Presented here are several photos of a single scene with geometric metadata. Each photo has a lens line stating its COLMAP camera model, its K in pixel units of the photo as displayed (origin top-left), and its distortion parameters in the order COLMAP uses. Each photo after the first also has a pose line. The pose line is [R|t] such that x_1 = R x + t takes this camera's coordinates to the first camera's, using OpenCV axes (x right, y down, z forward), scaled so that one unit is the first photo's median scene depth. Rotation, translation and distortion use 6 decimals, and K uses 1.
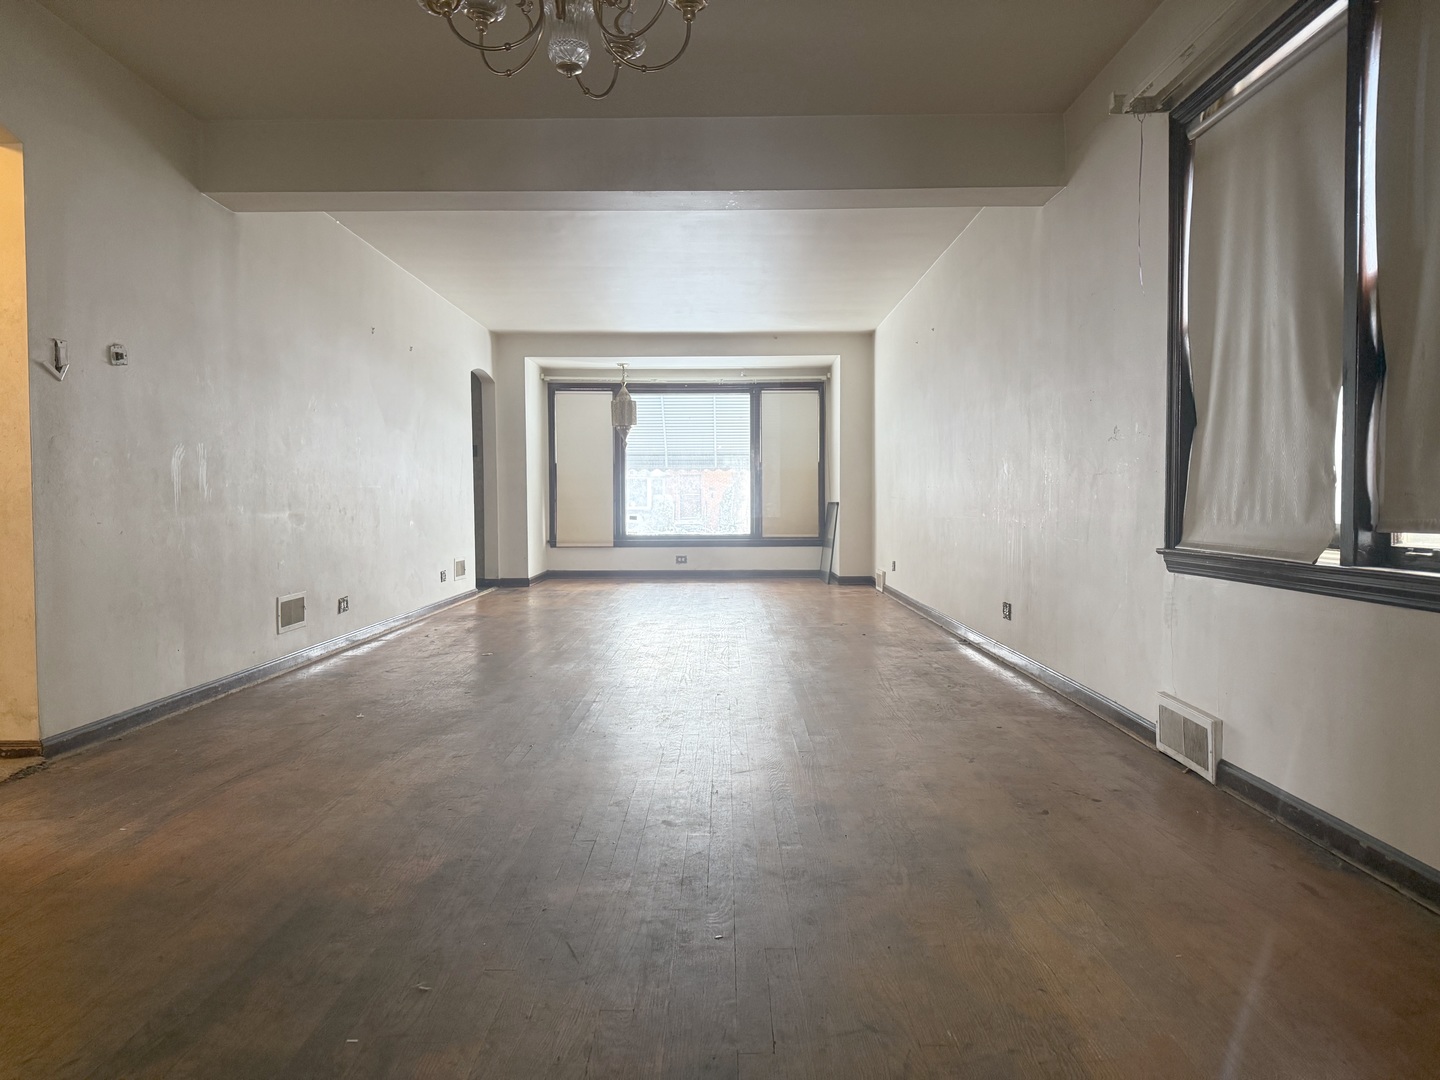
lens RADIAL K [[1011.0, 0, 727.8], [0, 1011.0, 547.4], [0, 0, 1]] dist [-0.005629, -0.011877]
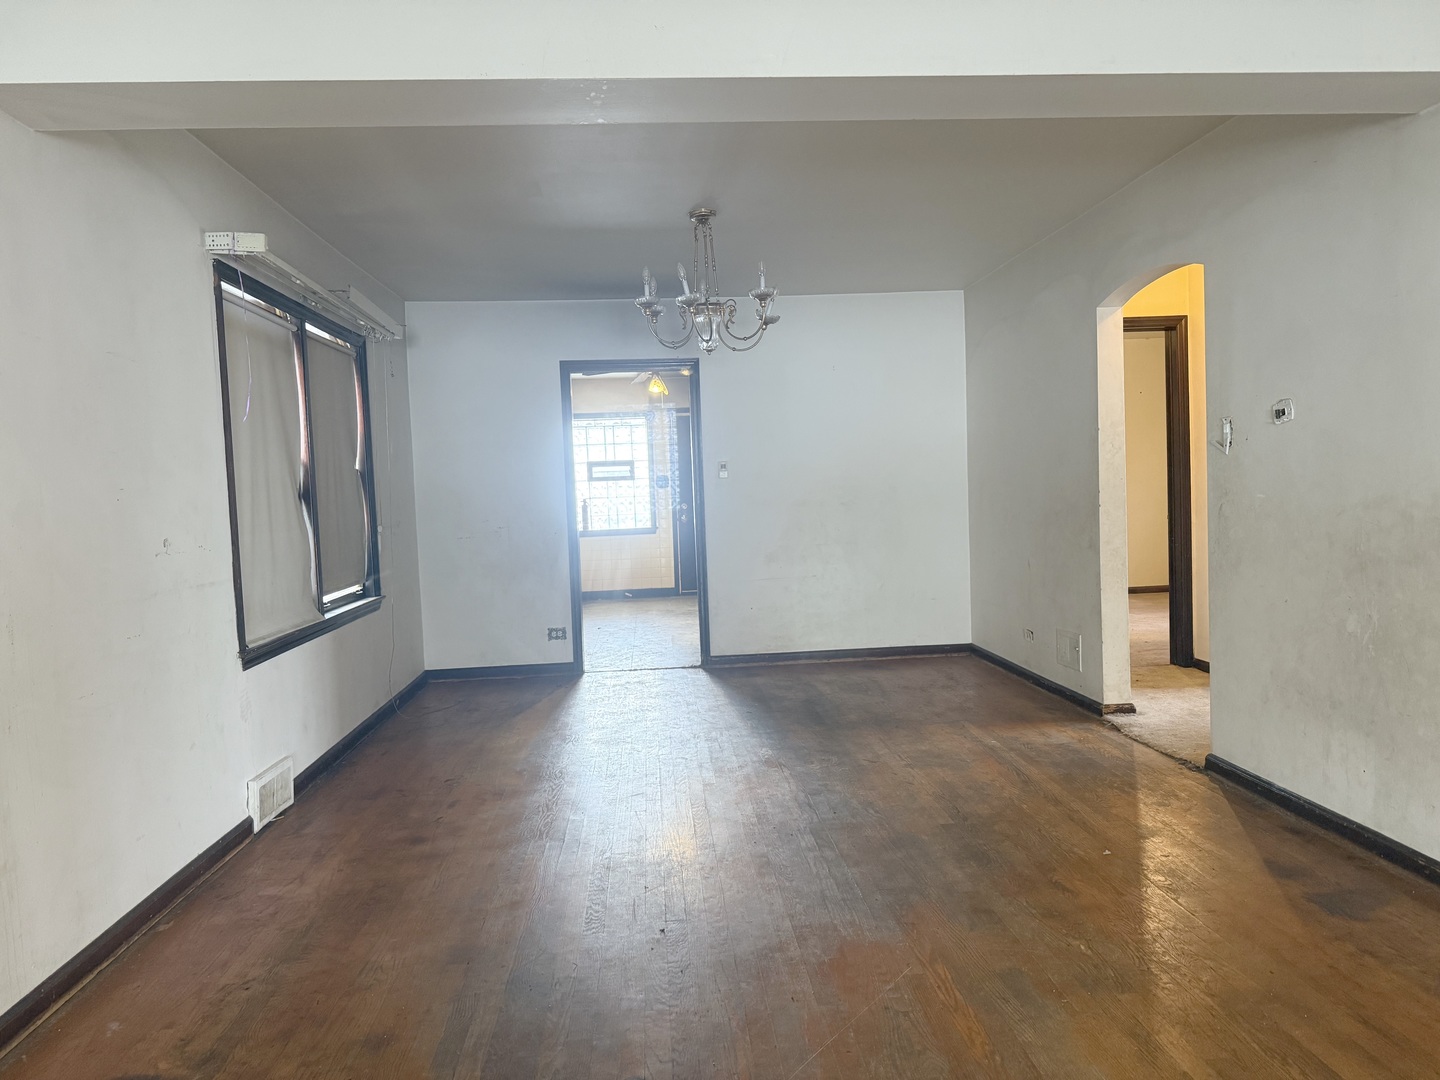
lens RADIAL K [[1011.0, 0, 719.5], [0, 1011.0, 543.5], [0, 0, 1]] dist [-0.005629, -0.011877]
pose [[-0.996413, 0.048915, -0.069060, -0.011152], [0.041690, 0.993865, 0.102441, -0.138228], [0.073647, 0.099194, -0.992339, 1.408895]]
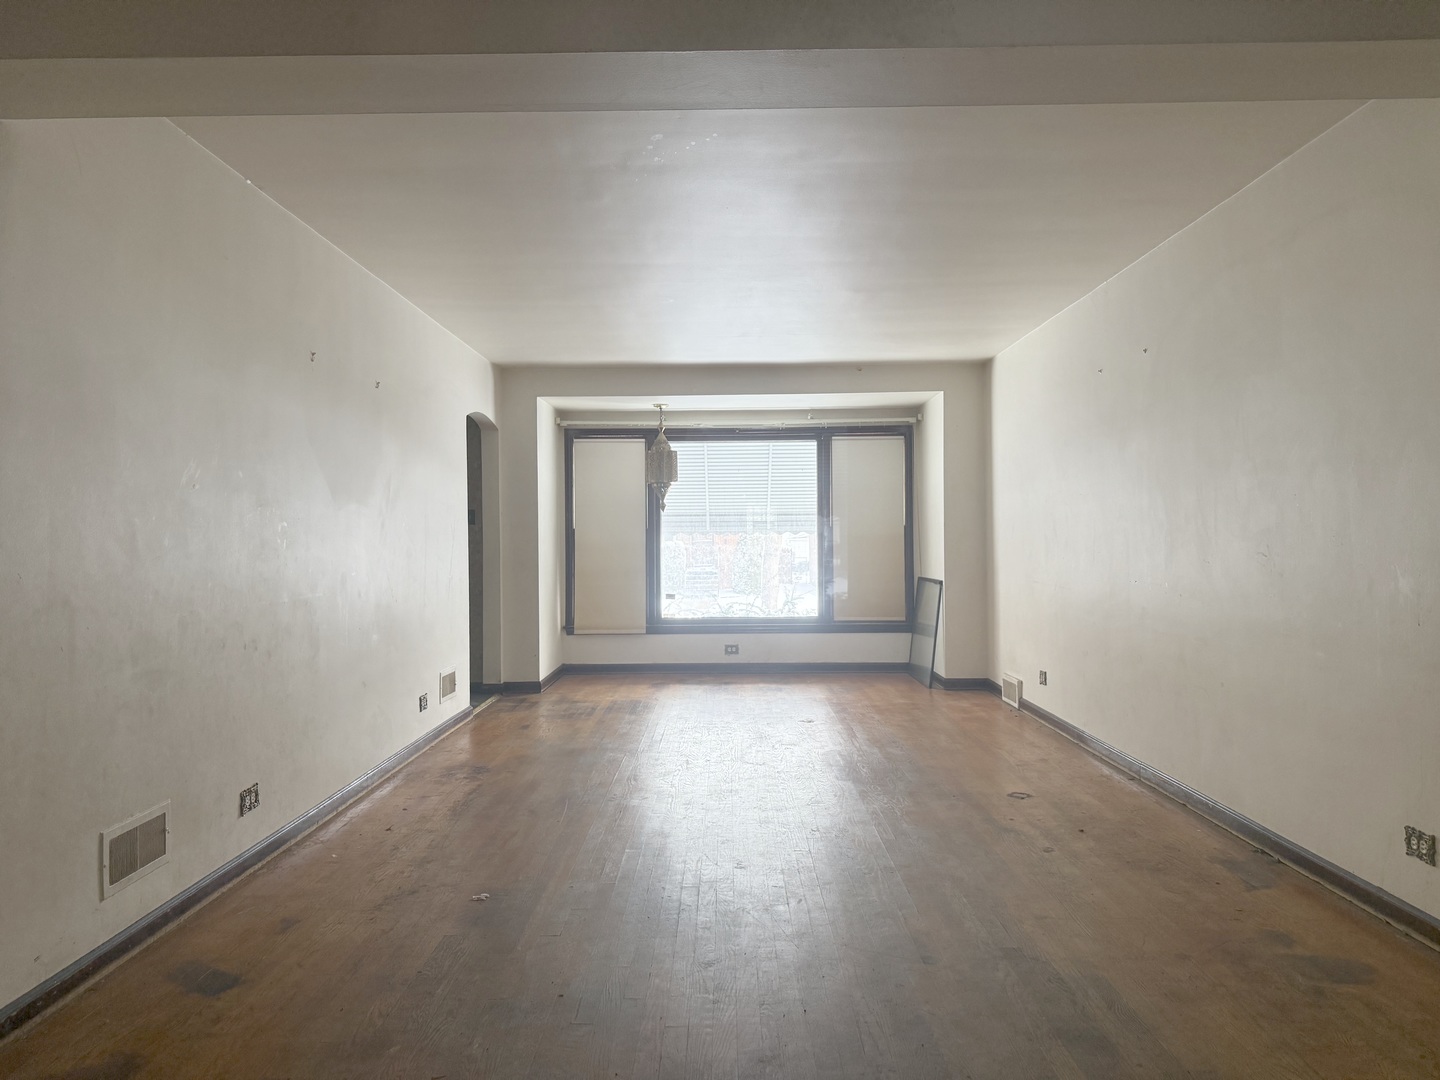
lens RADIAL K [[1011.0, 0, 715.1], [0, 1011.0, 534.7], [0, 0, 1]] dist [-0.005629, -0.011877]
pose [[0.999895, -0.004579, -0.013717, -0.050811], [0.003890, 0.998750, -0.049835, -0.041043], [0.013928, 0.049777, 0.998663, 0.220238]]
